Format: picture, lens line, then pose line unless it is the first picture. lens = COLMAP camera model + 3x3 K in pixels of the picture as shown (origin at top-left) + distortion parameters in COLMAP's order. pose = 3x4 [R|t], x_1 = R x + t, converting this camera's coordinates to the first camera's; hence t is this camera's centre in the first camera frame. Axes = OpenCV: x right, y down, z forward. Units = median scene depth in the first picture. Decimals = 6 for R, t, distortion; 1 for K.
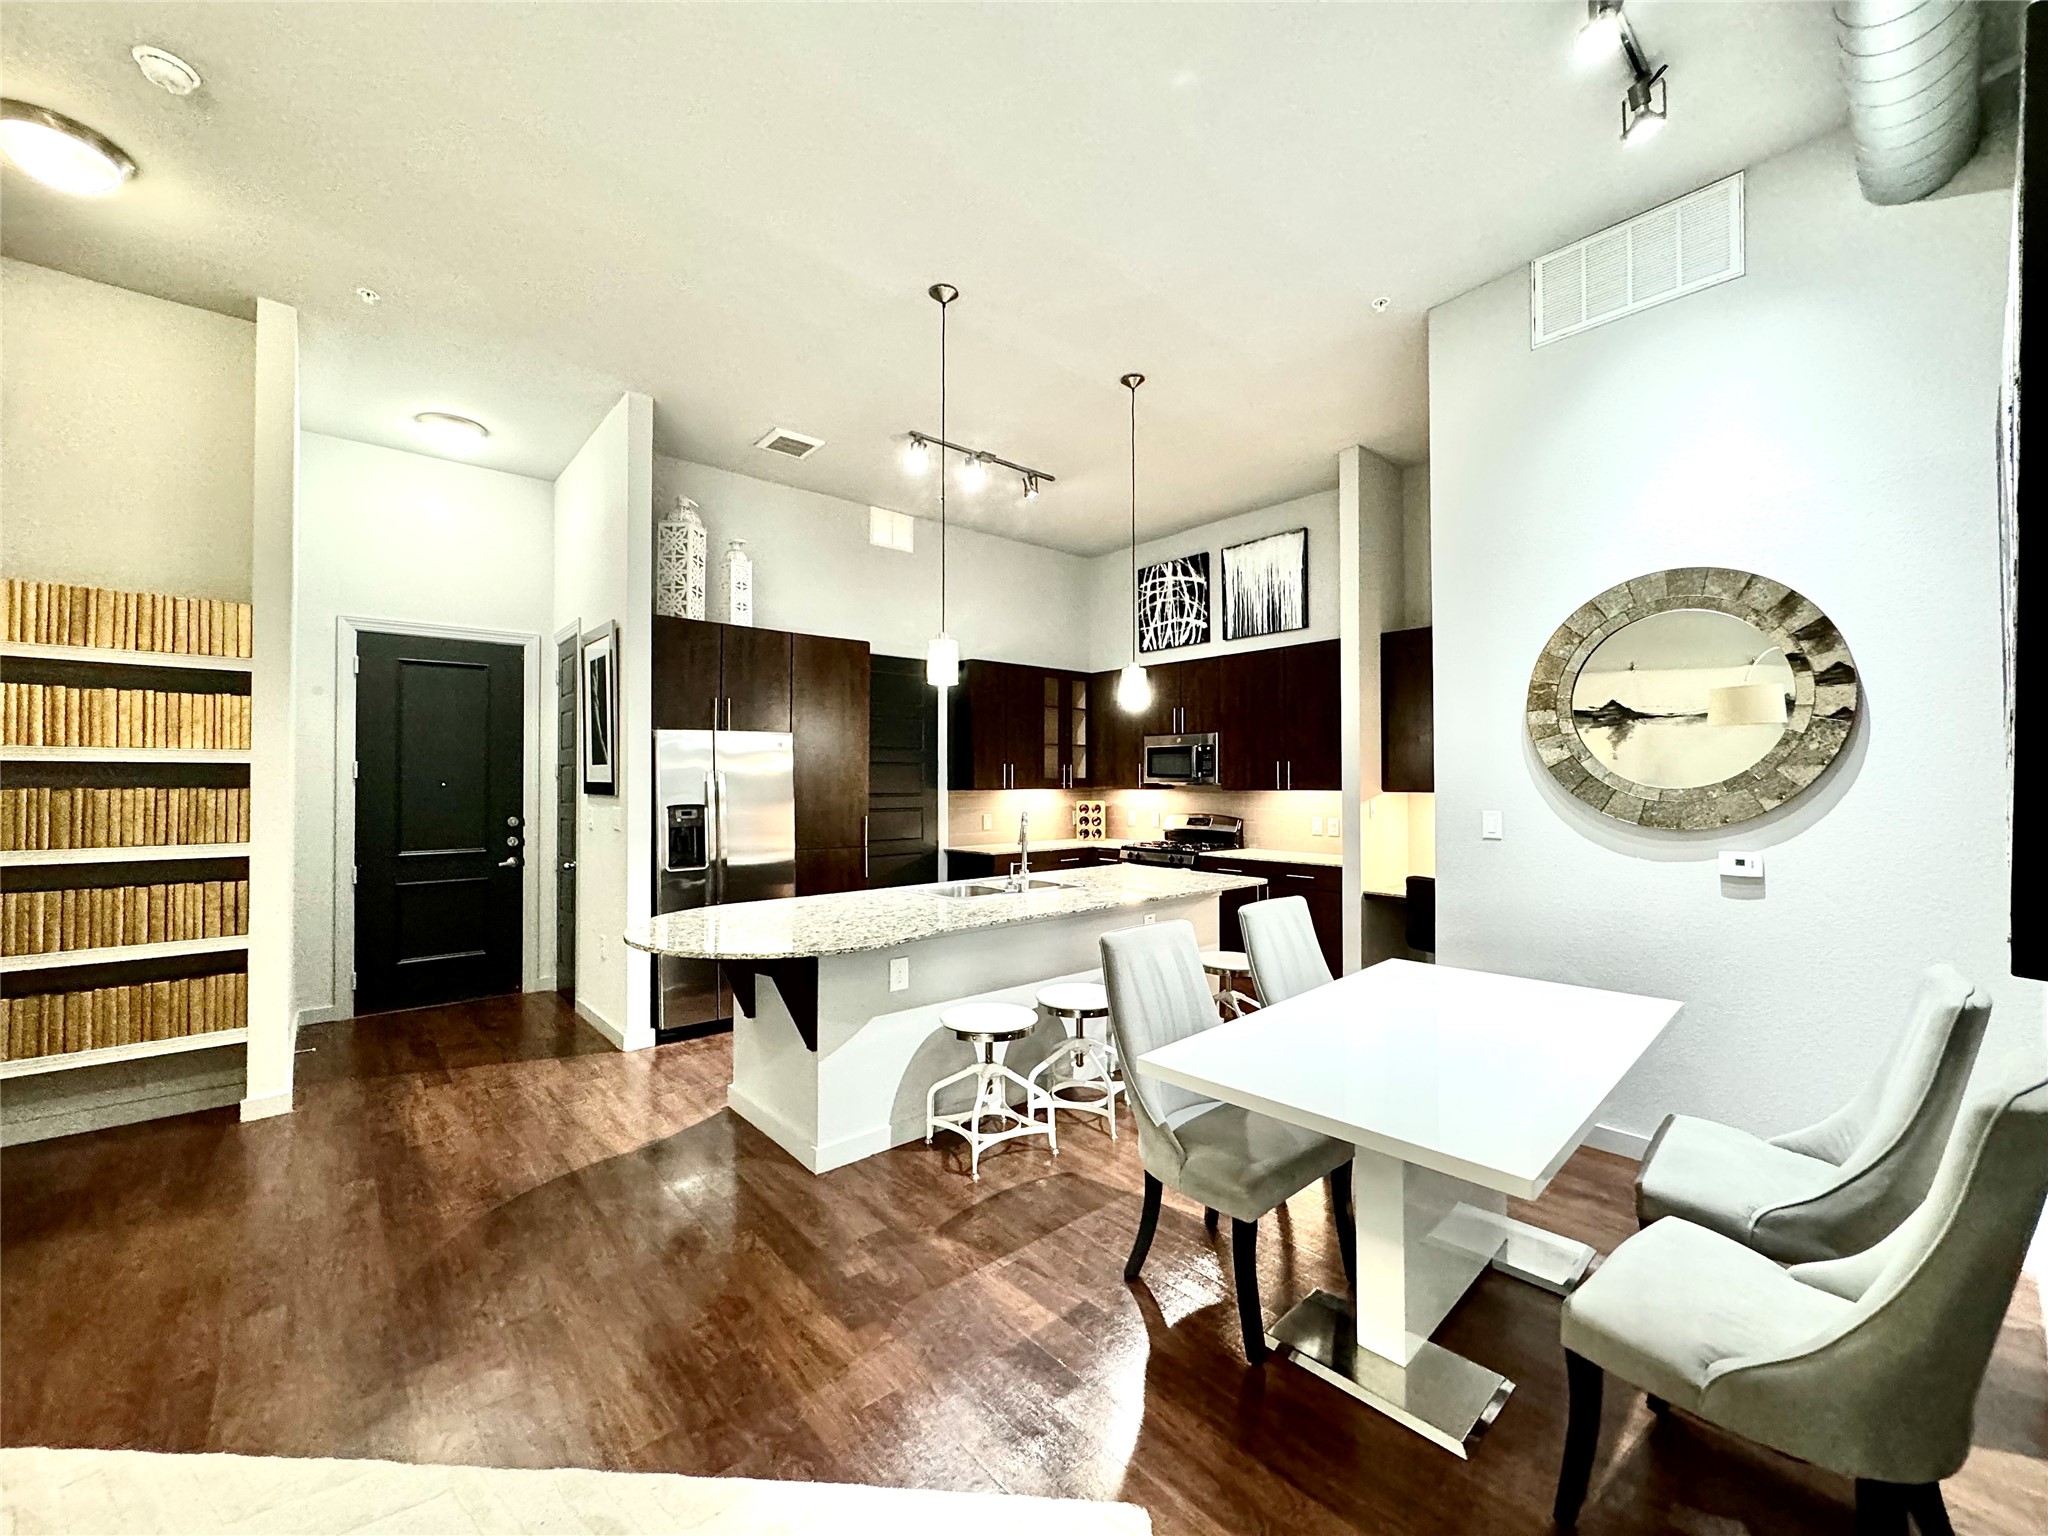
lens RADIAL K [[825.6, 0, 1017.4], [0, 825.6, 766.0], [0, 0, 1]] dist [-0.001292, -0.000047]
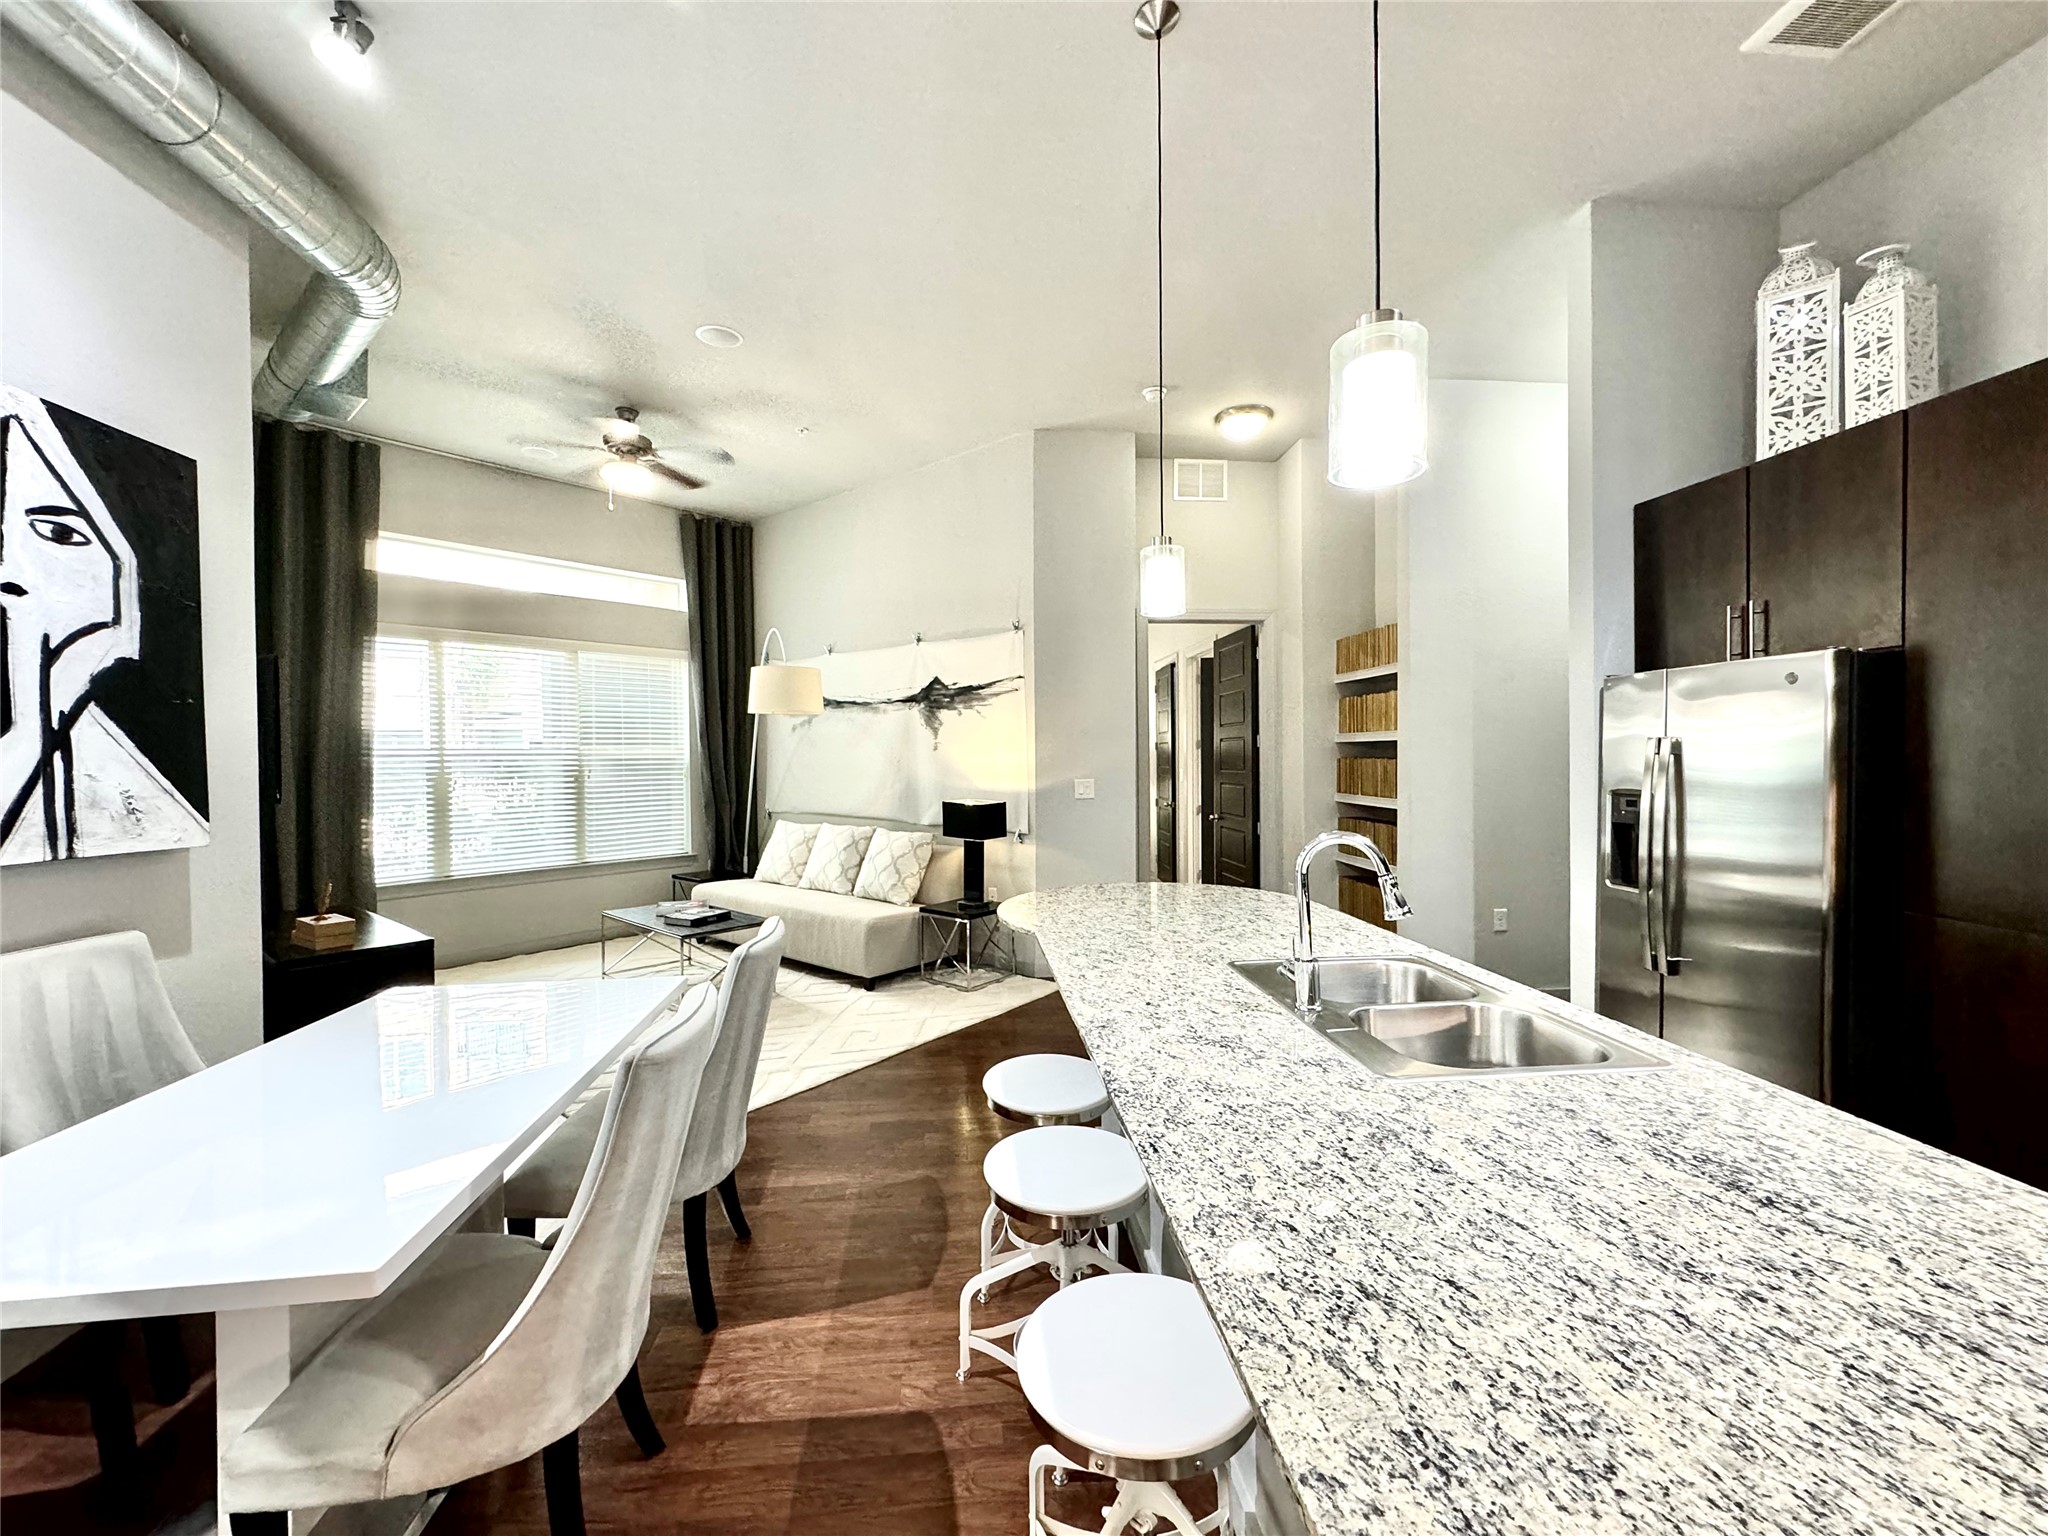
lens RADIAL K [[819.4, 0, 1021.4], [0, 819.4, 768.4], [0, 0, 1]] dist [-0.002559, -0.000008]
pose [[-0.578965, 0.020807, -0.815087, 0.264402], [0.025733, 0.999643, 0.007240, 0.009584], [0.814946, -0.016783, -0.579294, 0.663975]]
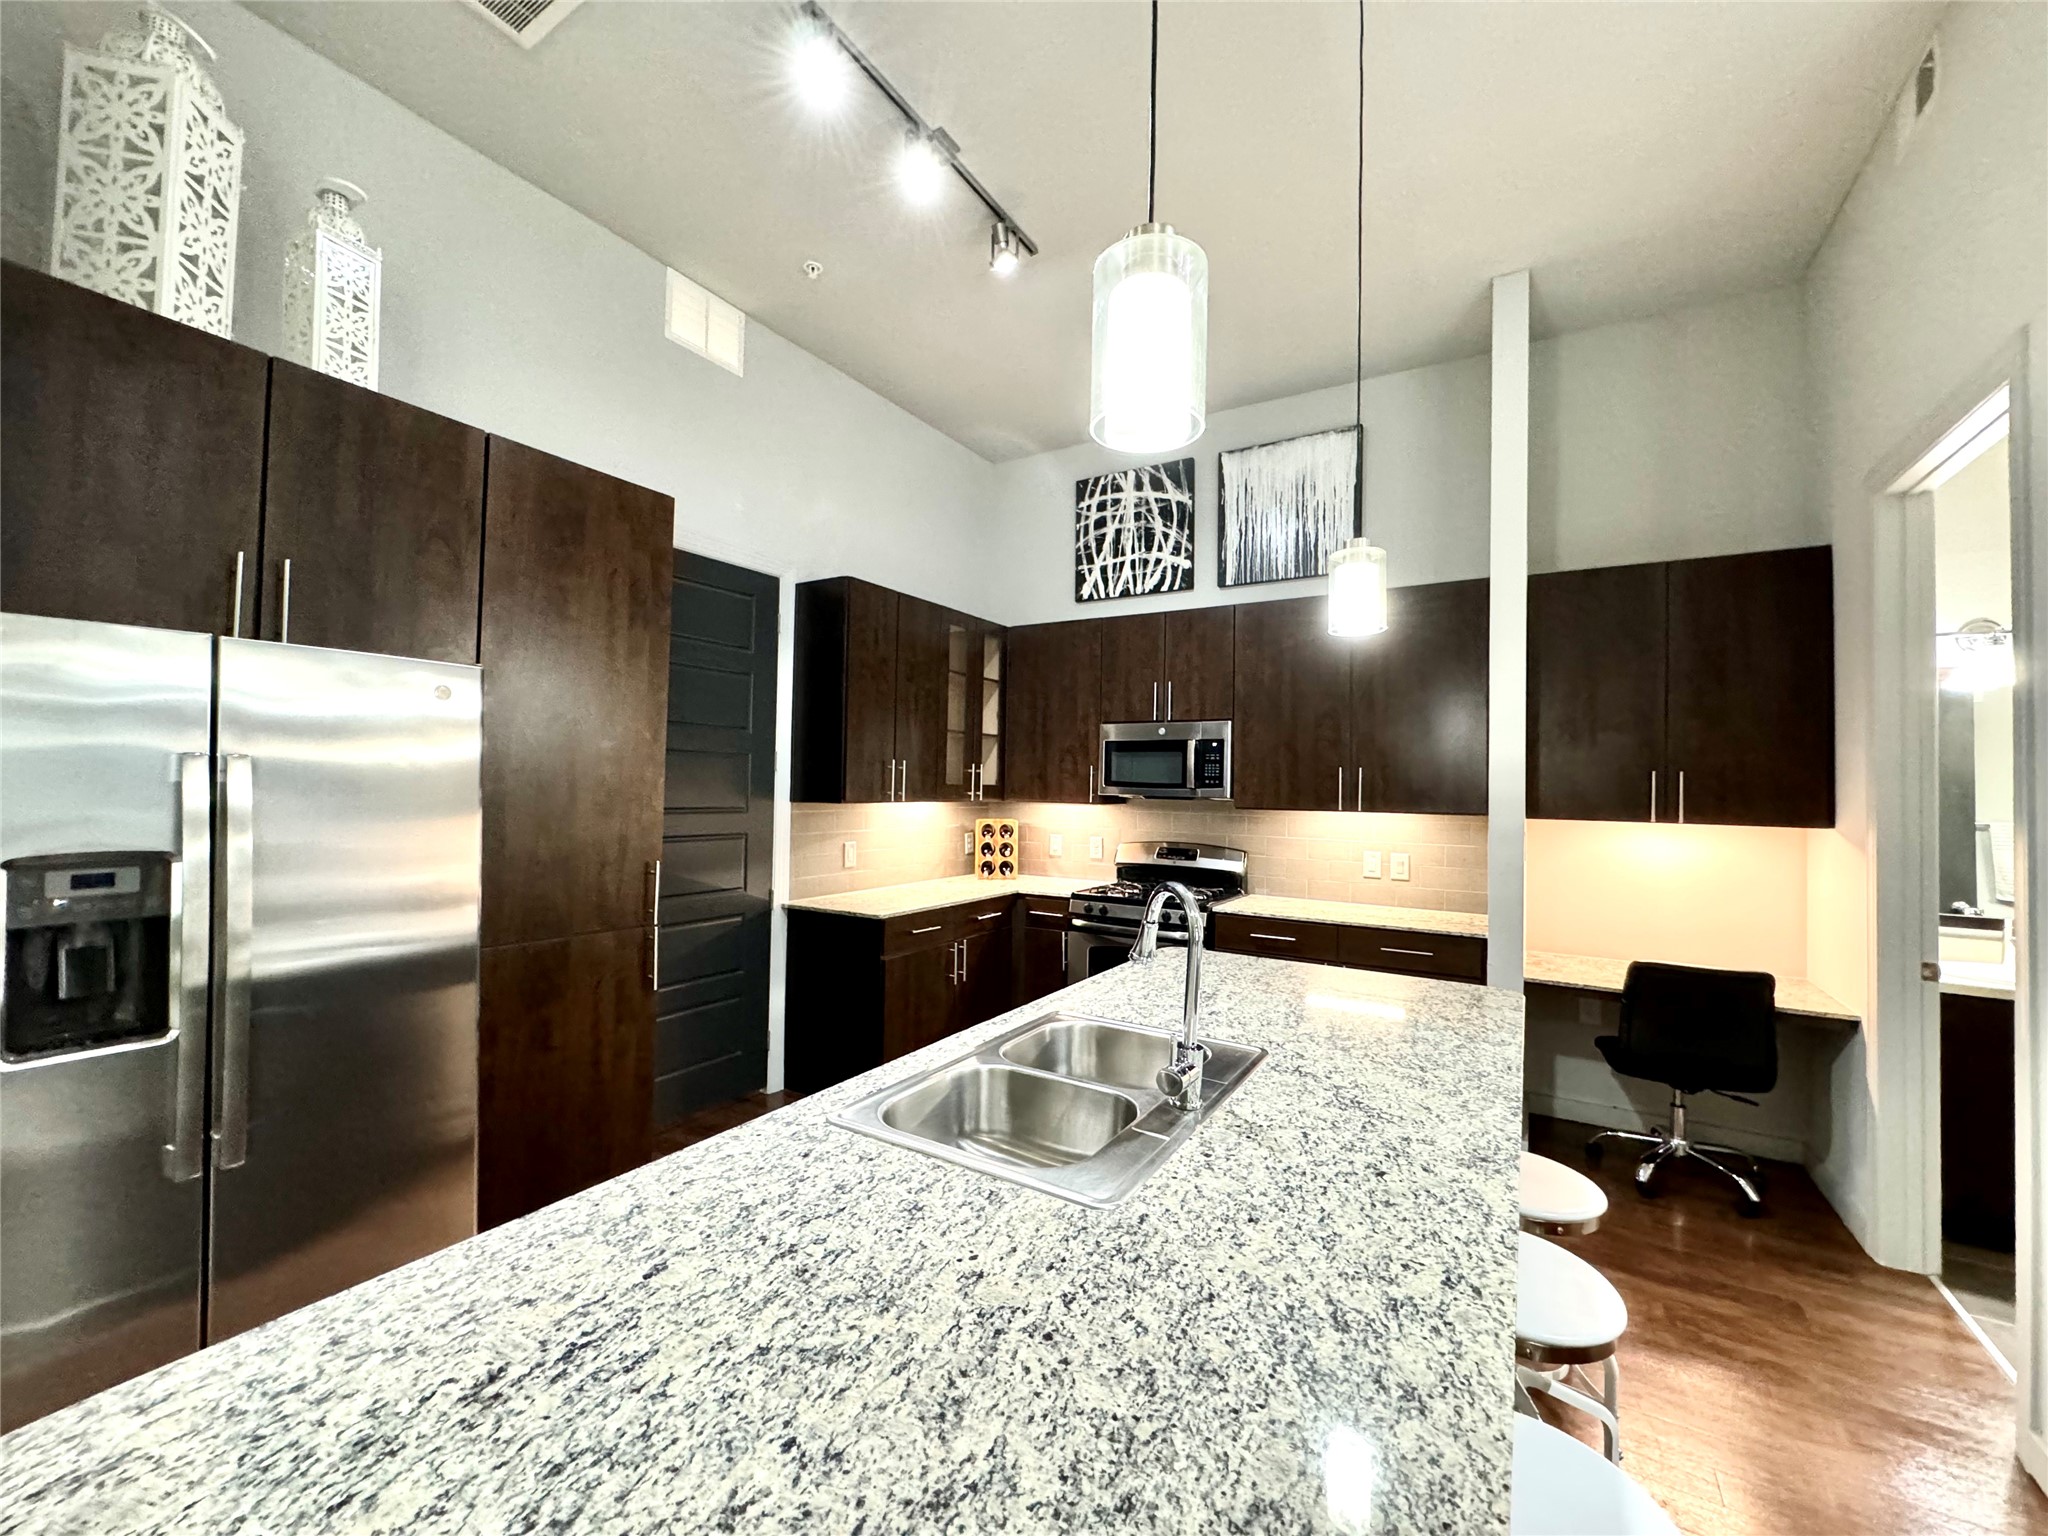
lens RADIAL K [[819.4, 0, 1021.4], [0, 819.4, 768.4], [0, 0, 1]] dist [-0.002559, -0.000008]
pose [[0.951867, 0.026193, 0.305391, -0.104789], [-0.026044, 0.999650, -0.004562, 0.004217], [-0.305404, -0.003611, 0.952216, 0.397833]]
